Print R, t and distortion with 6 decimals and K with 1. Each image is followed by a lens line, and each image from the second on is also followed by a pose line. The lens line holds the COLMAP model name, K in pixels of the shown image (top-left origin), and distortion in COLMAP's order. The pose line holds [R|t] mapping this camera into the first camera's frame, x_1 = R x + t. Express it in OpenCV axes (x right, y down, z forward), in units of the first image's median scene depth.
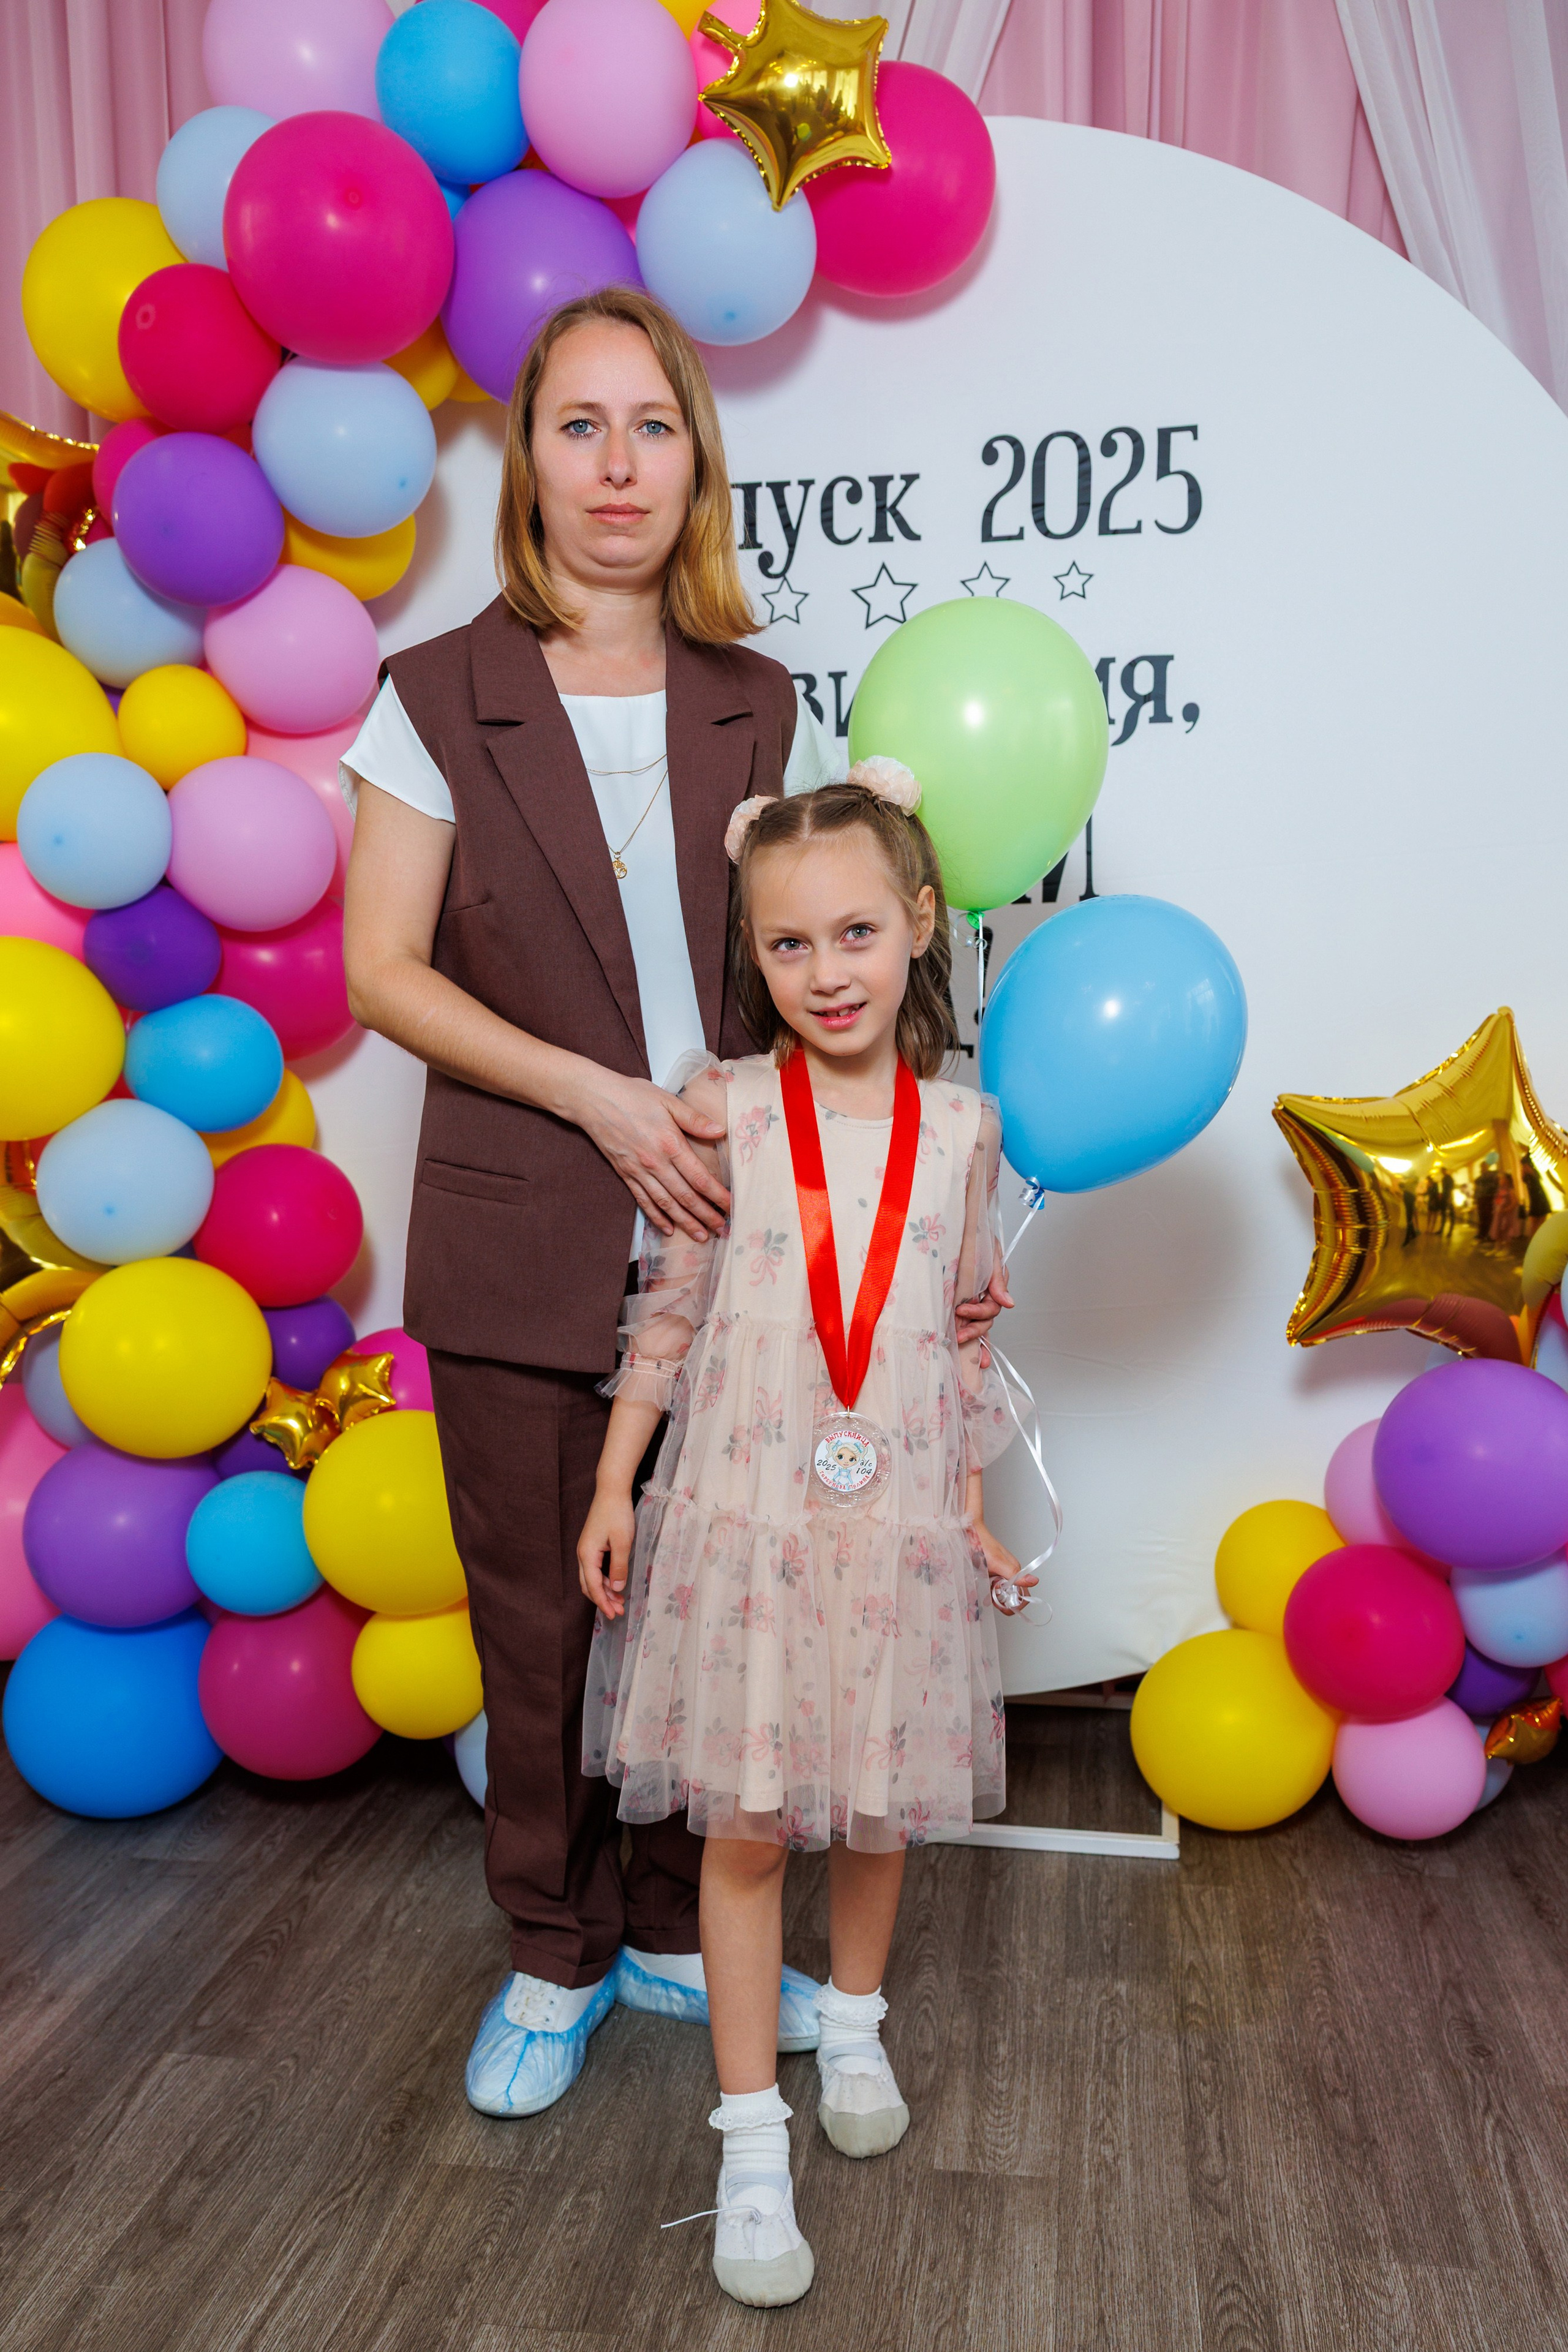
lens RADIAL K [[2013.1, 0, 779.2], [0, 2013.1, 1280.9], [0, 0, 1]] dist [-0.017495, 0.019494]
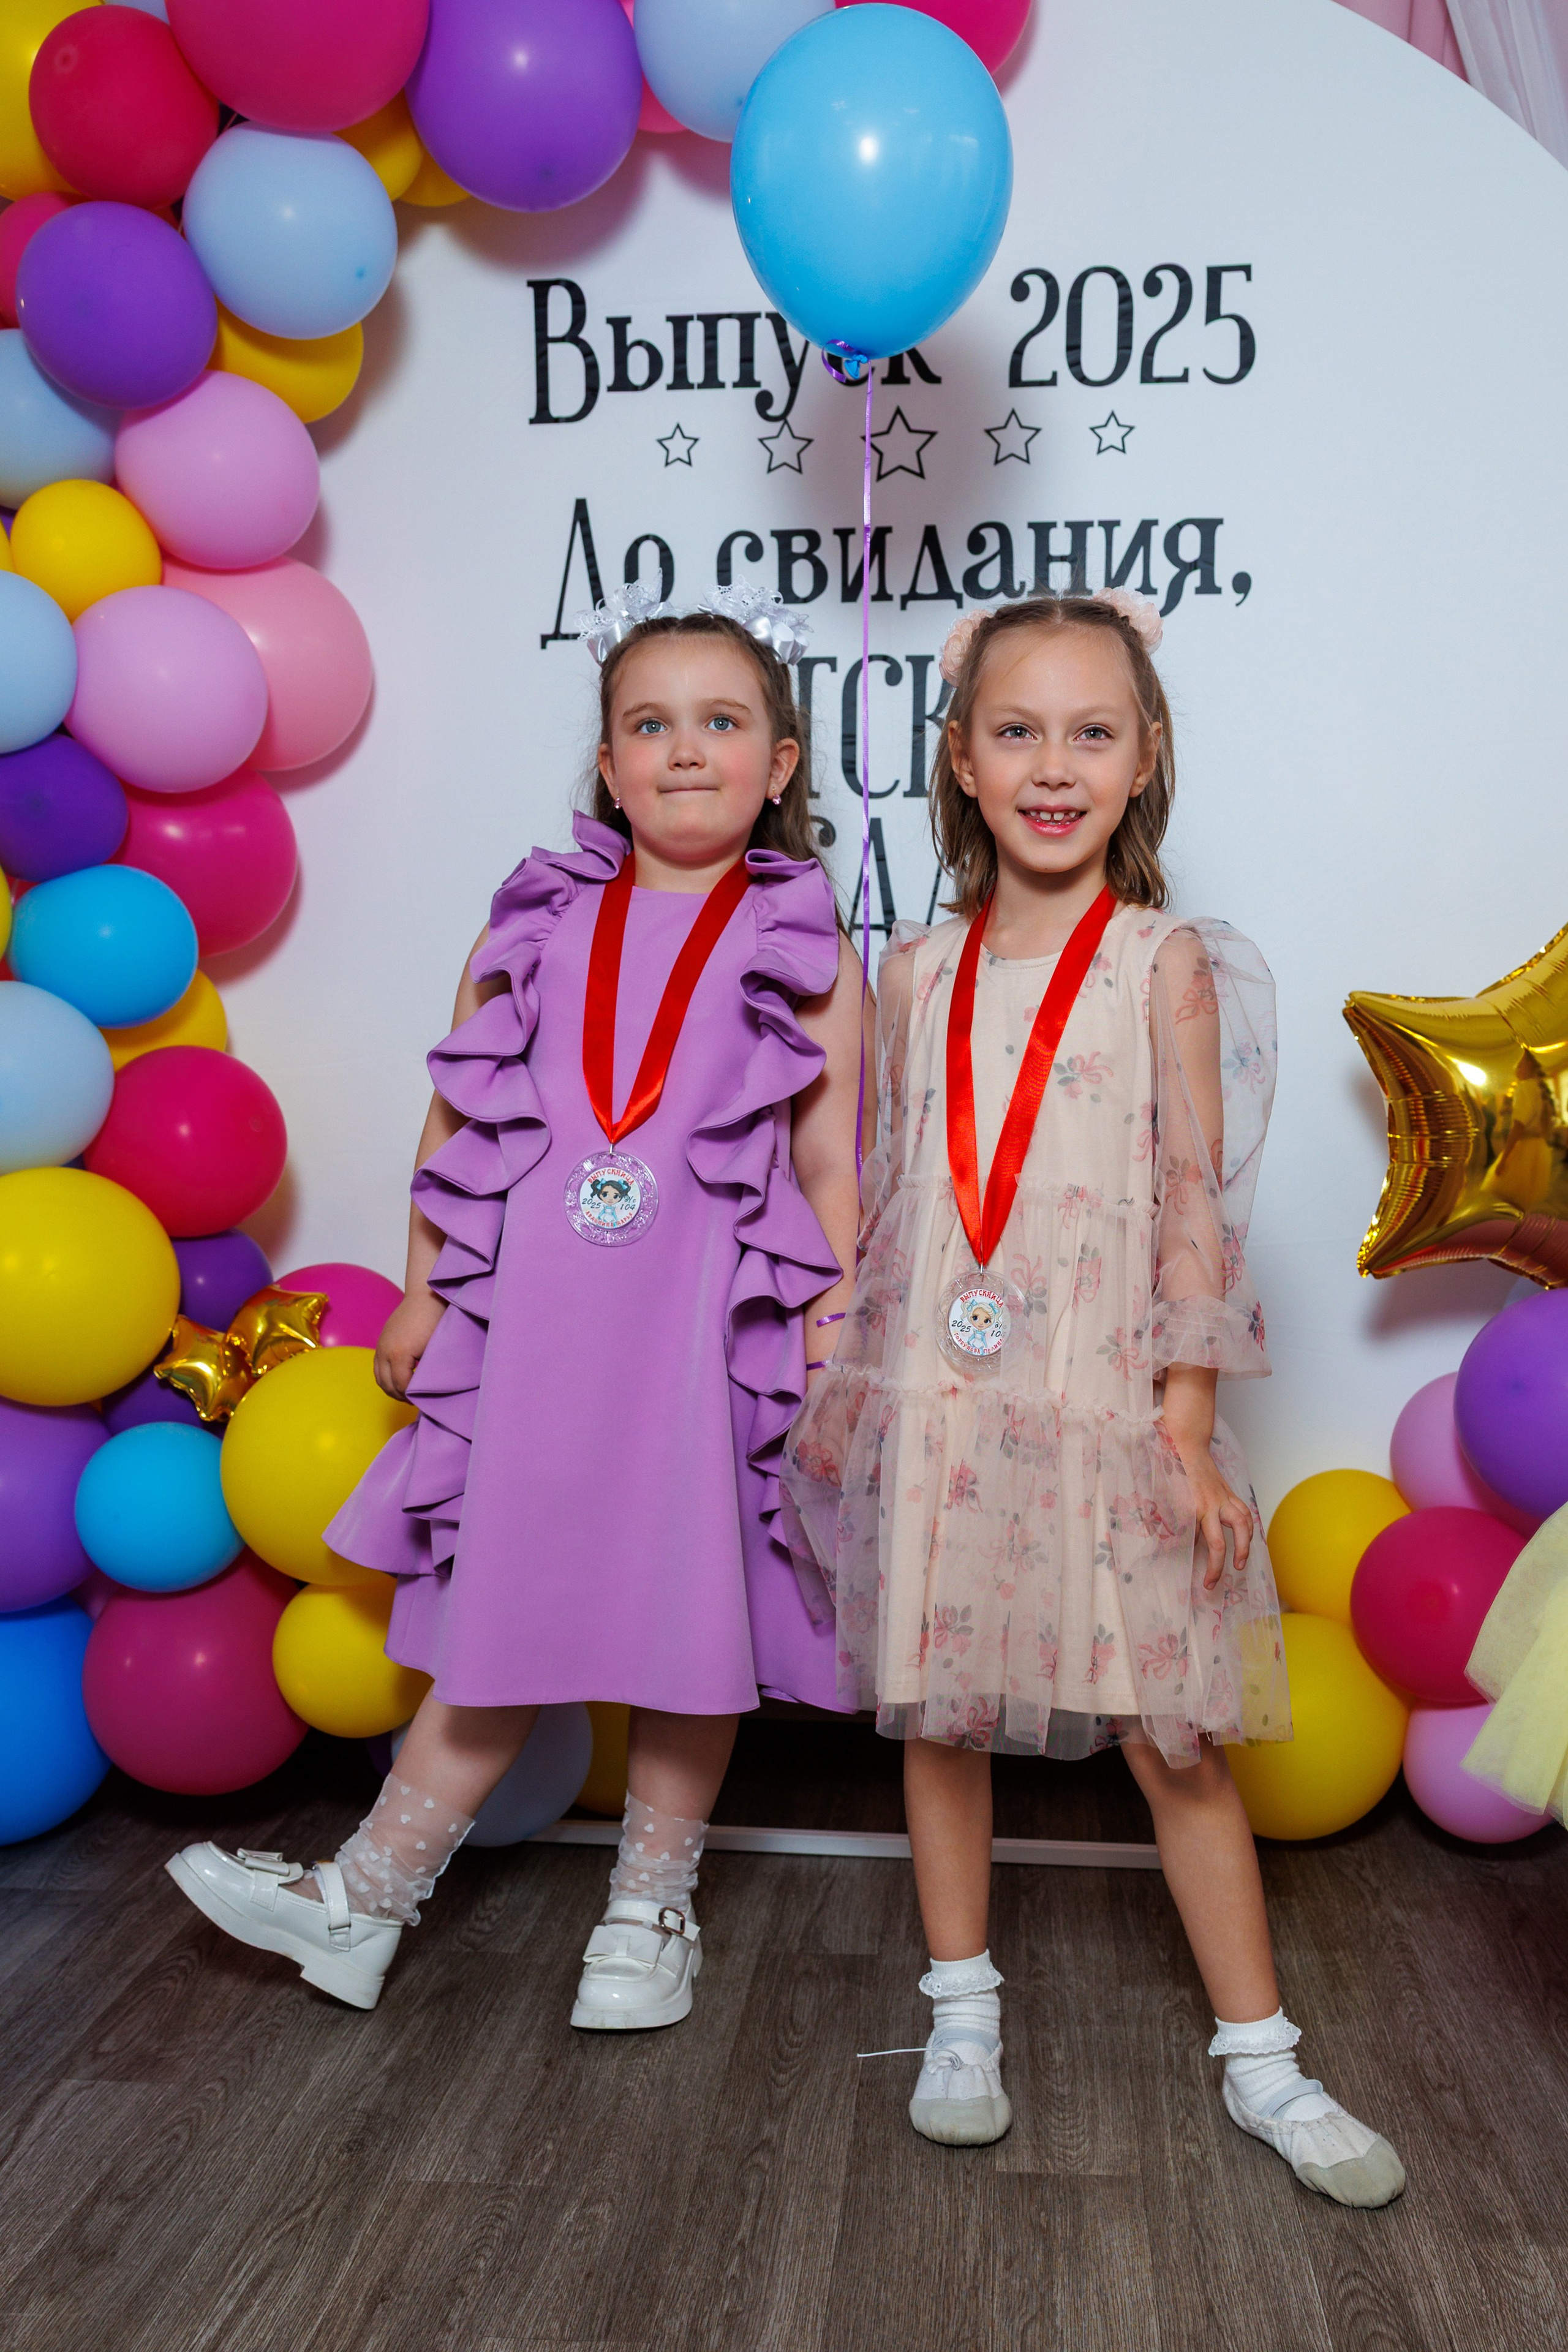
lens RADIAL K [[2304.2, 0, 857.6], [0, 2304.2, 1315.8], [0, 0, 1]] dist [-0.017858, 0.017104]
pose [[0.996069, 0.009511, 0.088070, -0.059099], [-0.006068, 0.999210, -0.039273, 0.094918], [-0.088374, 0.038585, 0.995340, 0.010316]]
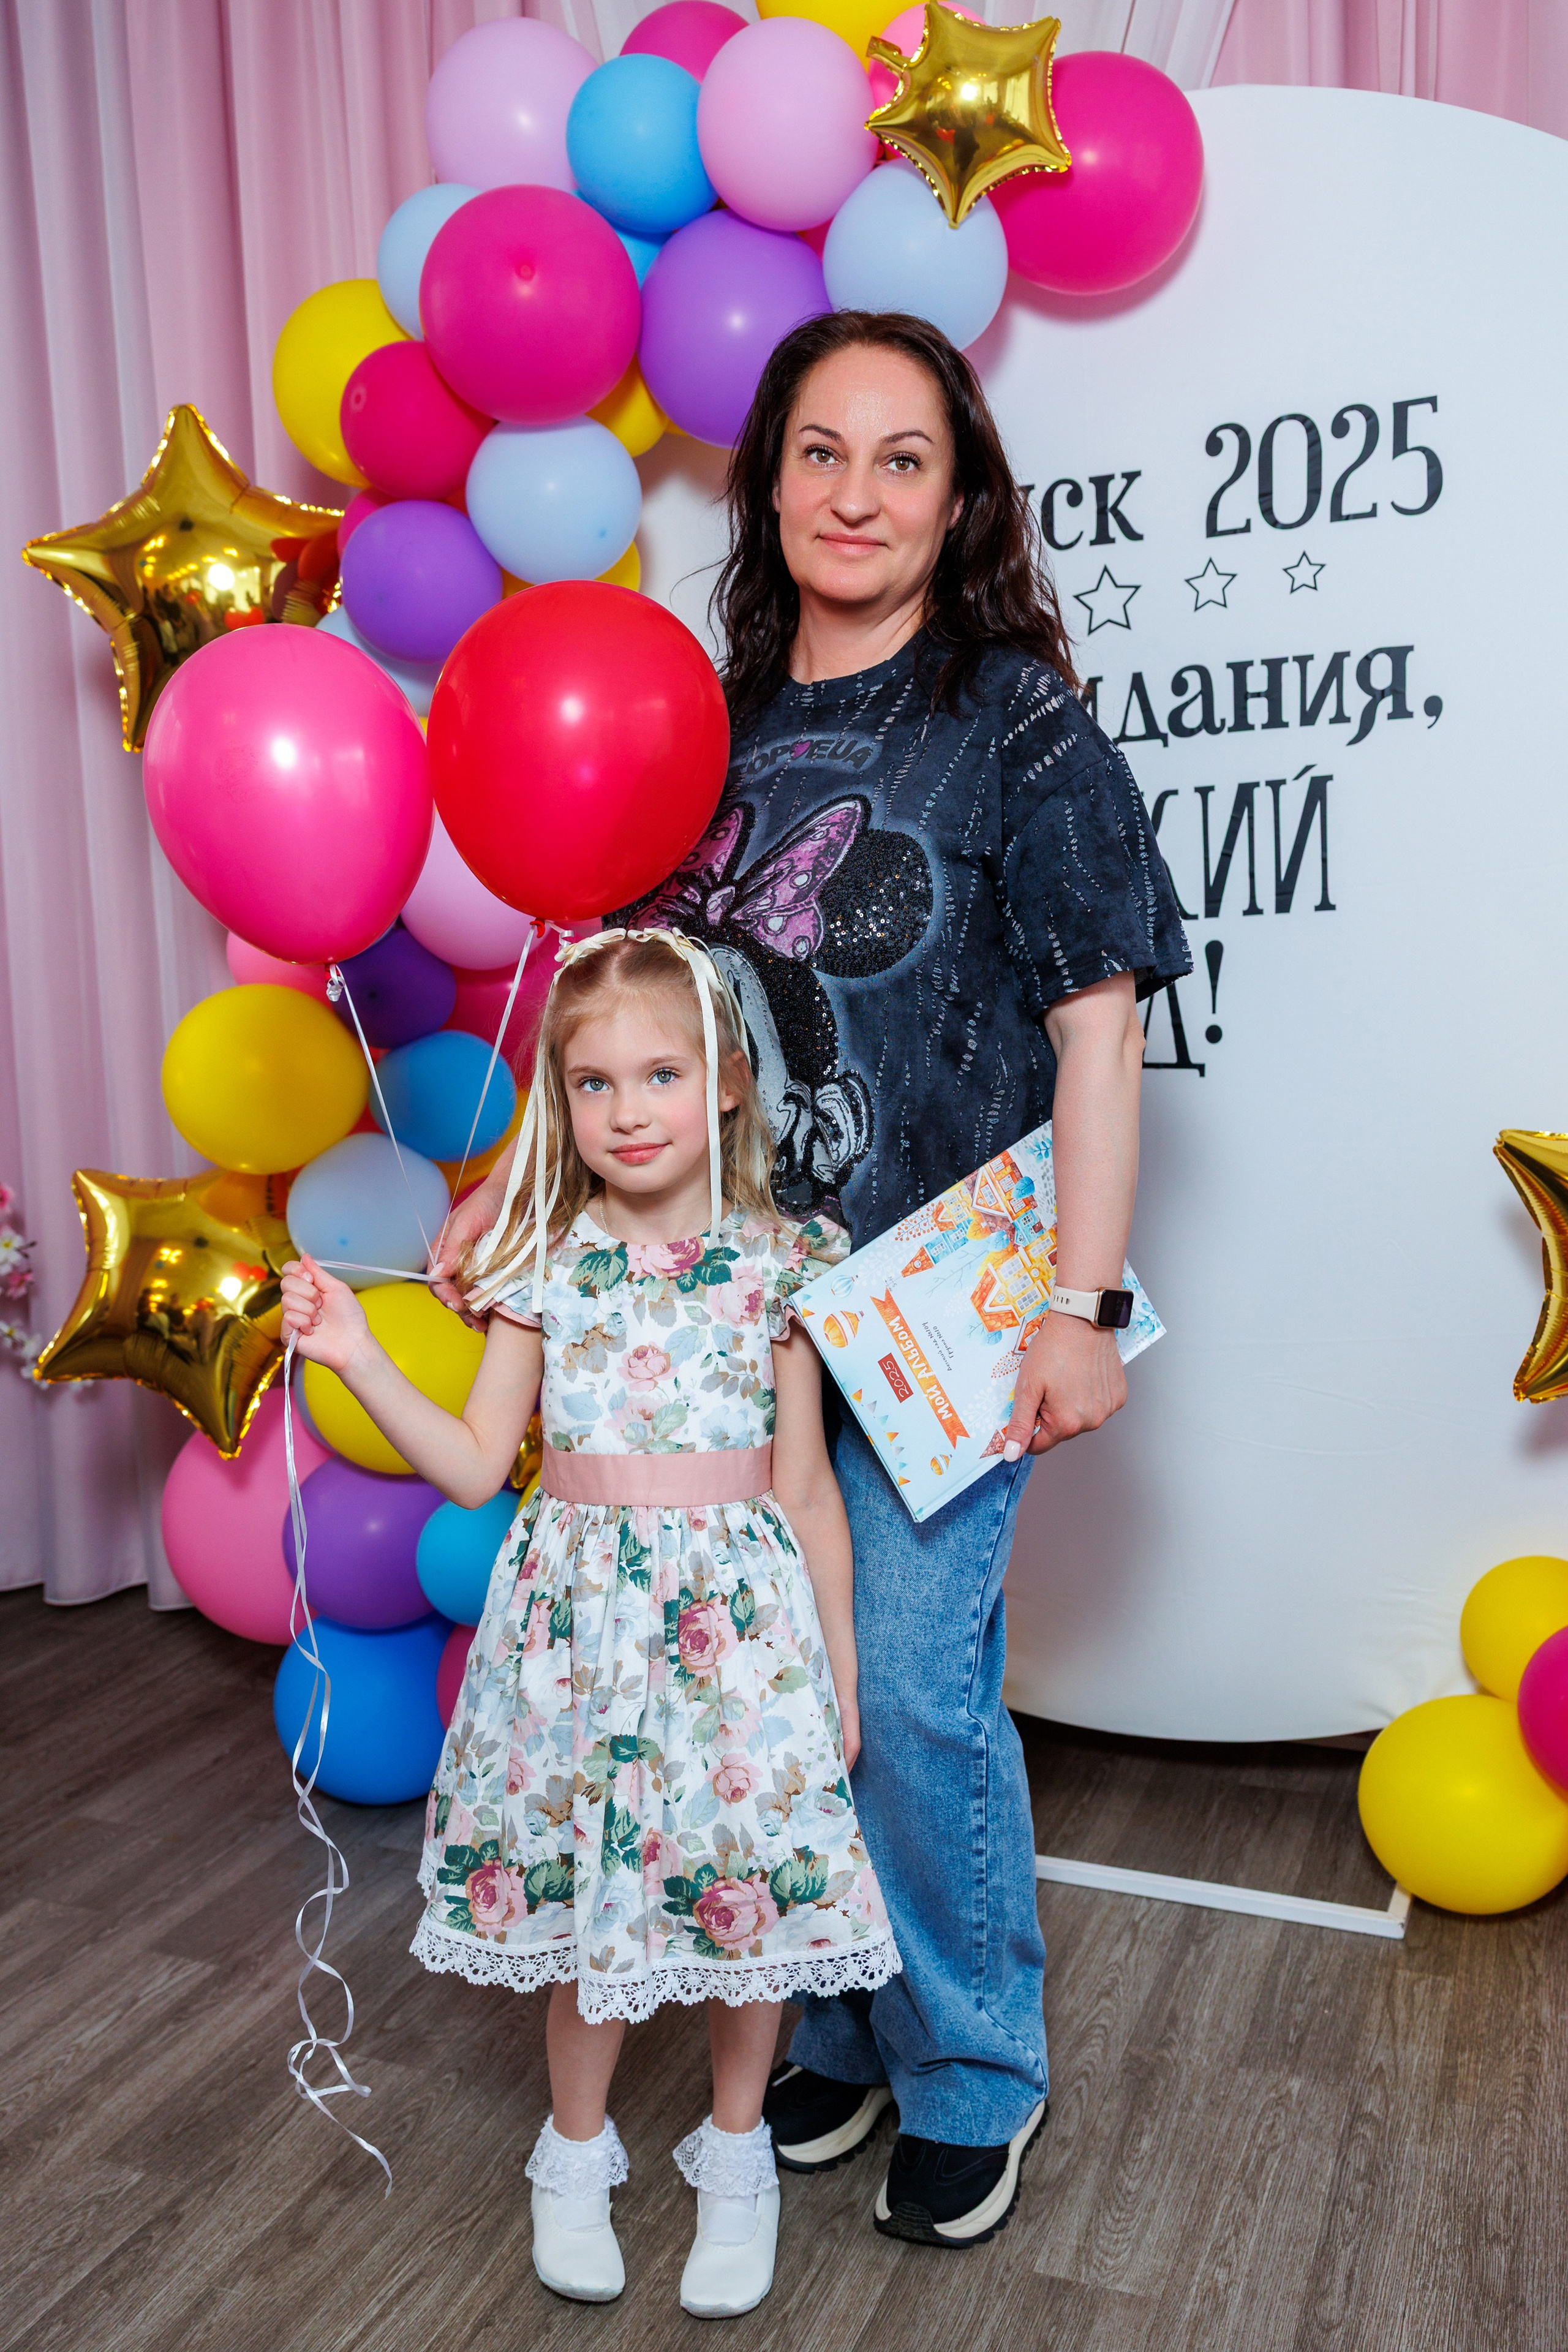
lens RADIAL K [[2012.9, 0, 775.0], [0, 2012.9, 1221.2], [0, 0, 1]] dist [-0.015397, 0.018389]
pose [[0.969578, 0.005529, -0.244722, 0.156259], [-0.002462, 0.999915, 0.012834, -0.063848], [0.244772, -0.011841, 0.969508, 0.028058]]
